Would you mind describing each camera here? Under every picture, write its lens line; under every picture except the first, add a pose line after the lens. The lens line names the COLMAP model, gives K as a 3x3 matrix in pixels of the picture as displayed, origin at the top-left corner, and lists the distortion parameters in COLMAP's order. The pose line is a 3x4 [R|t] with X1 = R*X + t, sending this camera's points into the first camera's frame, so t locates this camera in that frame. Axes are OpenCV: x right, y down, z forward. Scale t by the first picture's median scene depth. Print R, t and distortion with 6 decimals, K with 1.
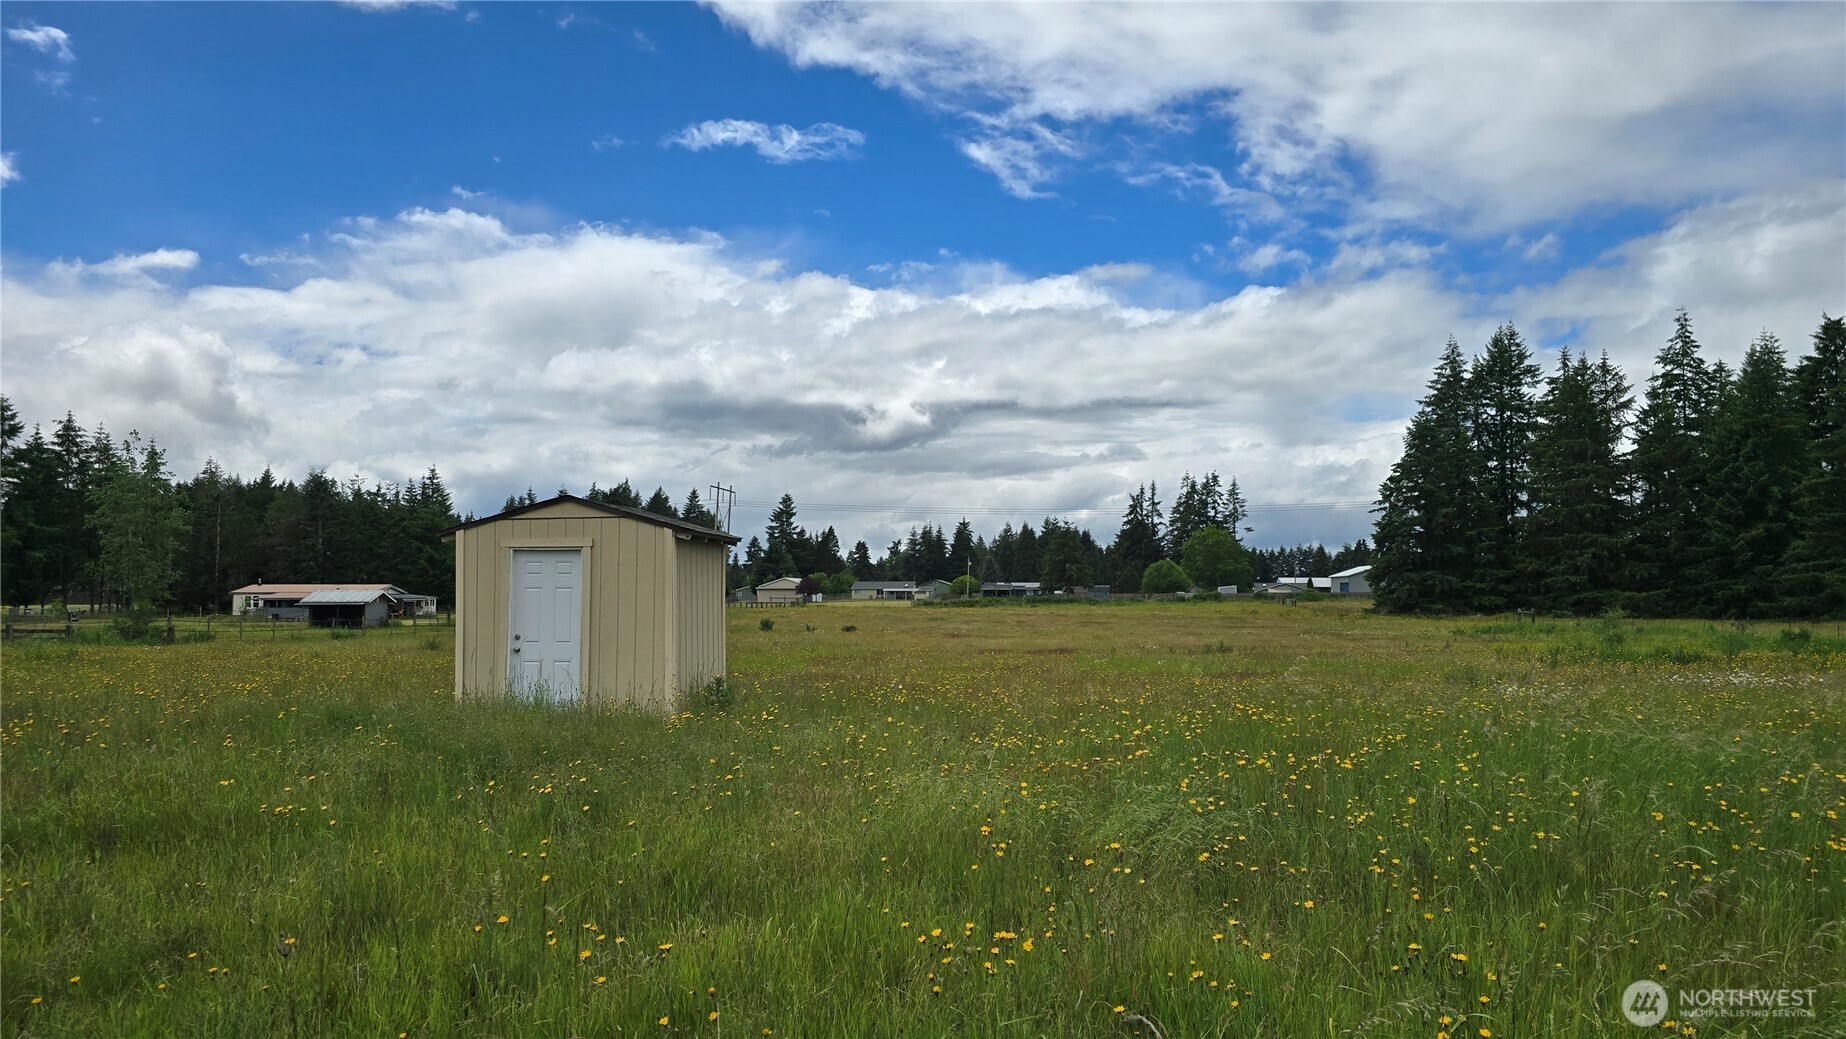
lens RADIAL K [[1224.9, 0, 927.2], [0, 1224.9, 520.3], [0, 0, 1]] dist [0.111543, -0.122358]
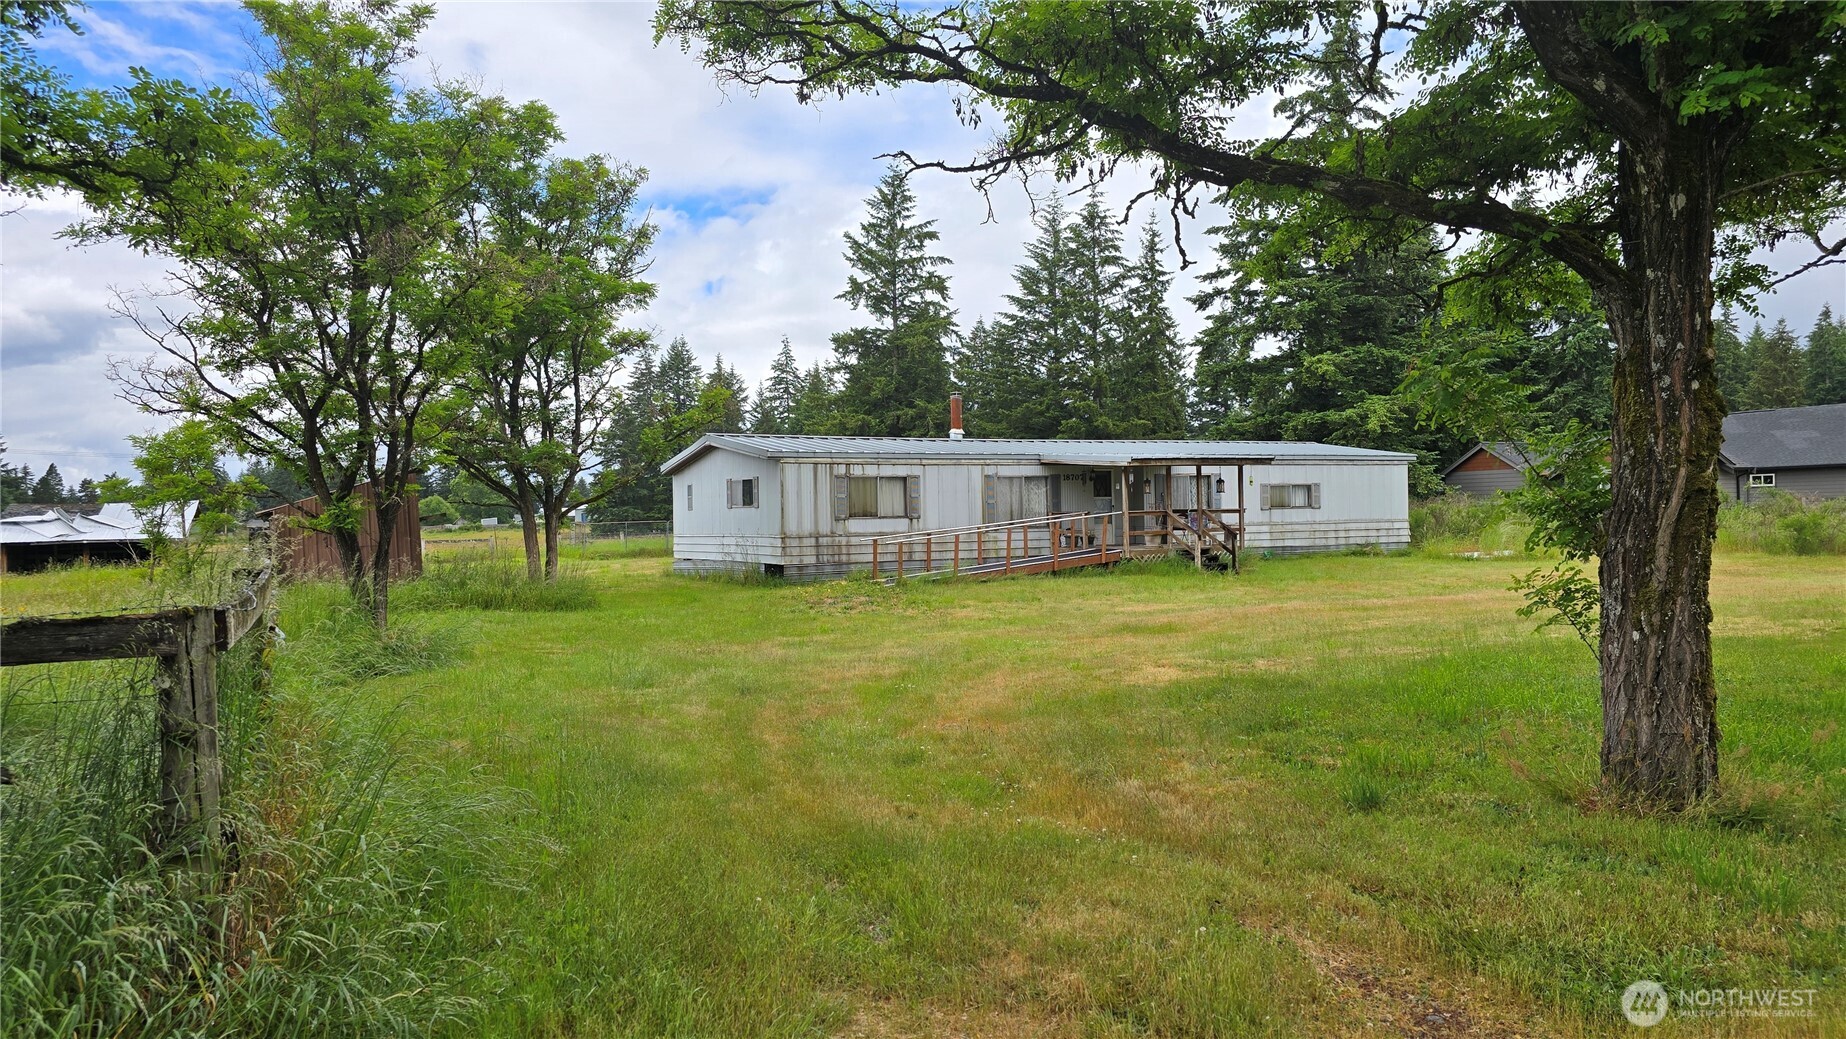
lens RADIAL K [[1224.9, 0, 927.2], [0, 1224.9, 520.3], [0, 0, 1]] dist [0.111543, -0.122358]
pose [[0.842463, -0.022397, 0.538288, -0.073795], [-0.009664, 0.998347, 0.056664, -0.026104], [-0.538667, -0.052939, 0.840854, -0.376922]]
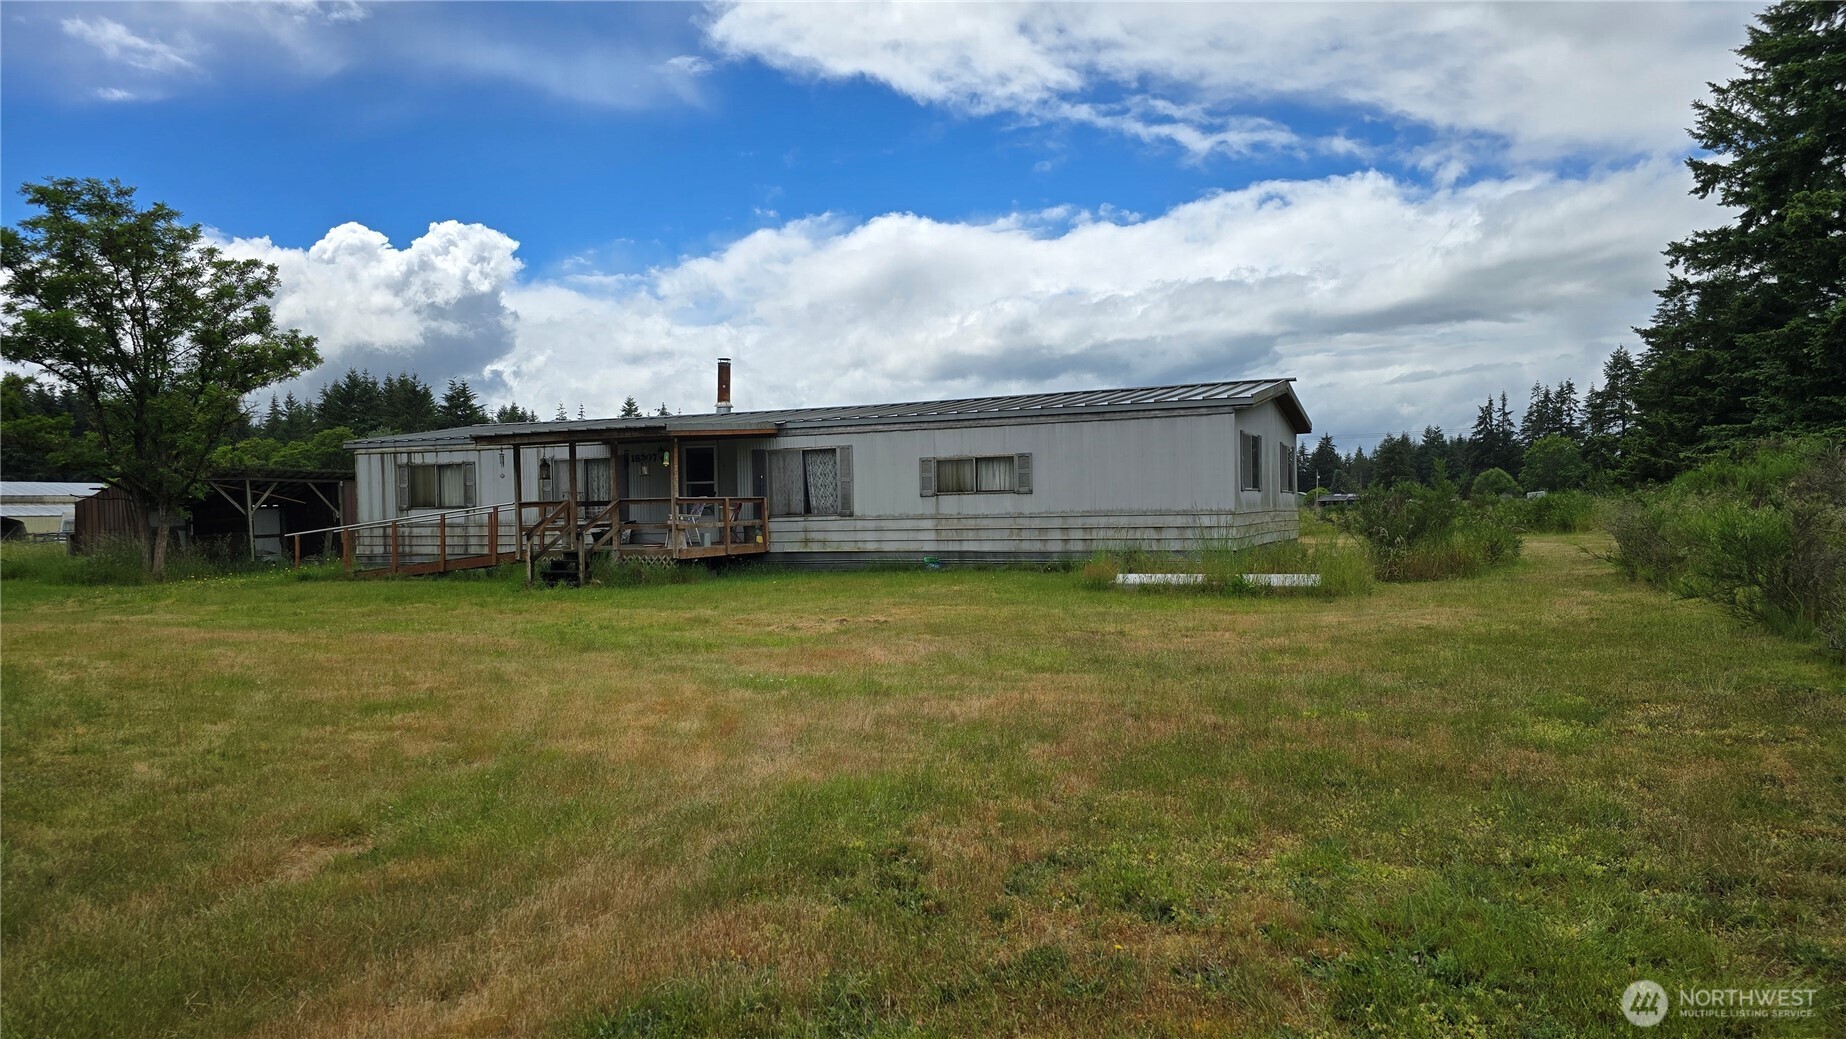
lens RADIAL K [[1224.9, 0, 927.2], [0, 1224.9, 520.3], [0, 0, 1]] dist [0.111543, -0.122358]
pose [[0.944839, -0.019256, -0.326968, 0.136459], [0.042113, 0.997127, 0.062970, -0.022567], [0.324816, -0.073266, 0.942935, -0.363433]]
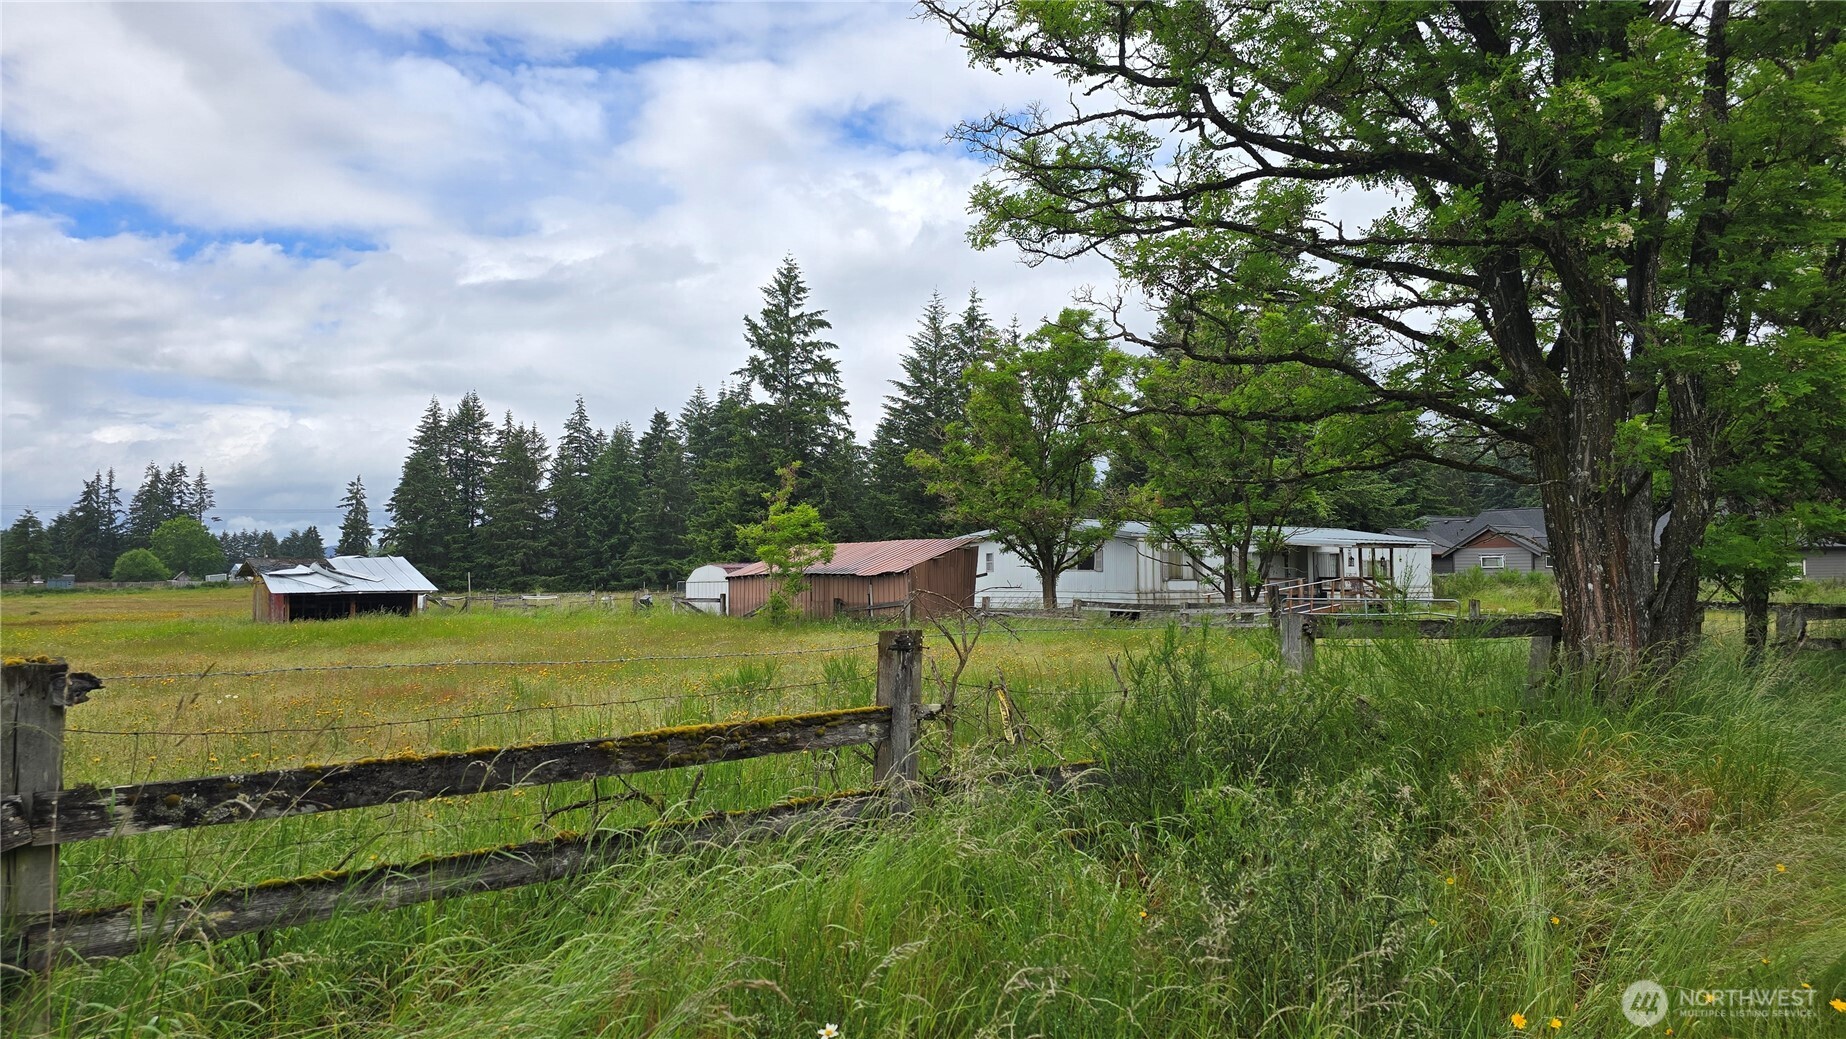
lens RADIAL K [[1224.9, 0, 927.2], [0, 1224.9, 520.3], [0, 0, 1]] dist [0.111543, -0.122358]
pose [[0.685773, 0.021462, 0.727499, -0.211424], [-0.032912, 0.999457, 0.001539, -0.027608], [-0.727071, -0.024999, 0.686107, -0.362811]]
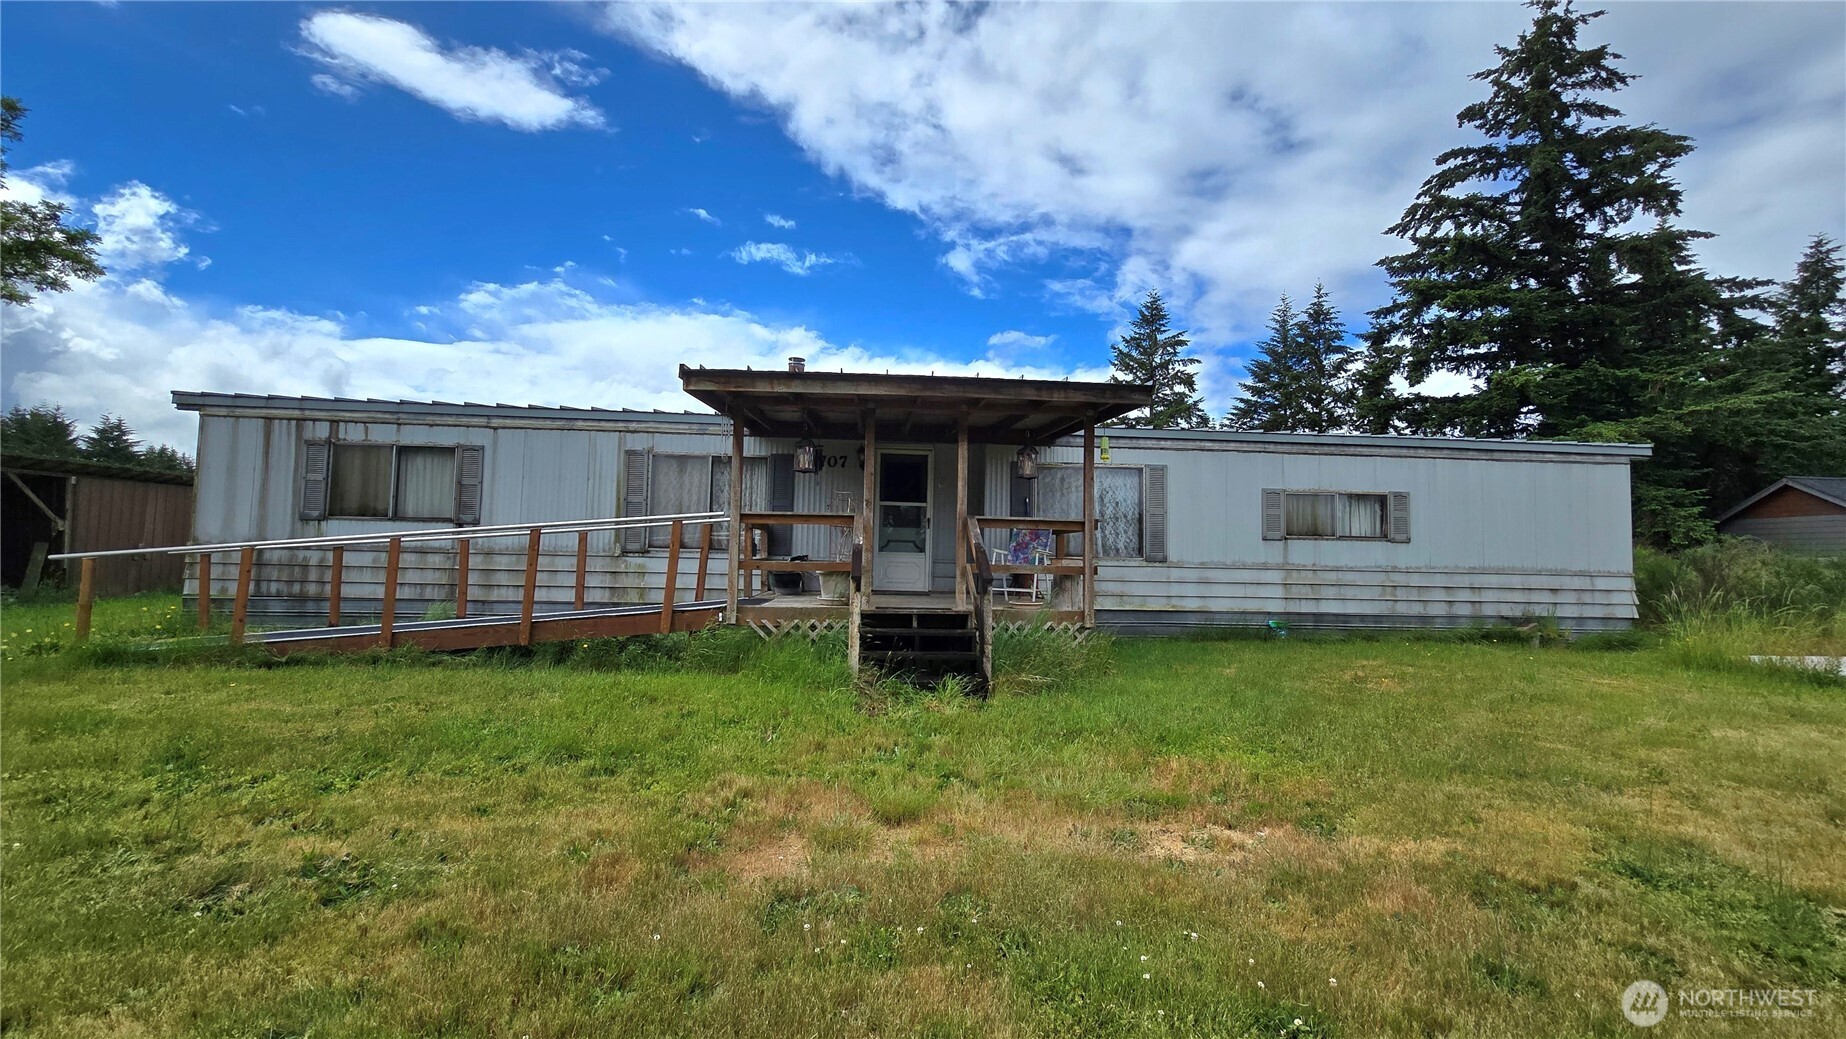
lens RADIAL K [[749.4, 0, 930.0], [0, 749.4, 521.0], [0, 0, 1]] dist [-0.001239, -0.000077]
pose [[0.987338, 0.024554, 0.156718, 0.049716], [-0.026149, 0.999625, 0.008125, -0.017802], [-0.156459, -0.012120, 0.987610, -0.289725]]
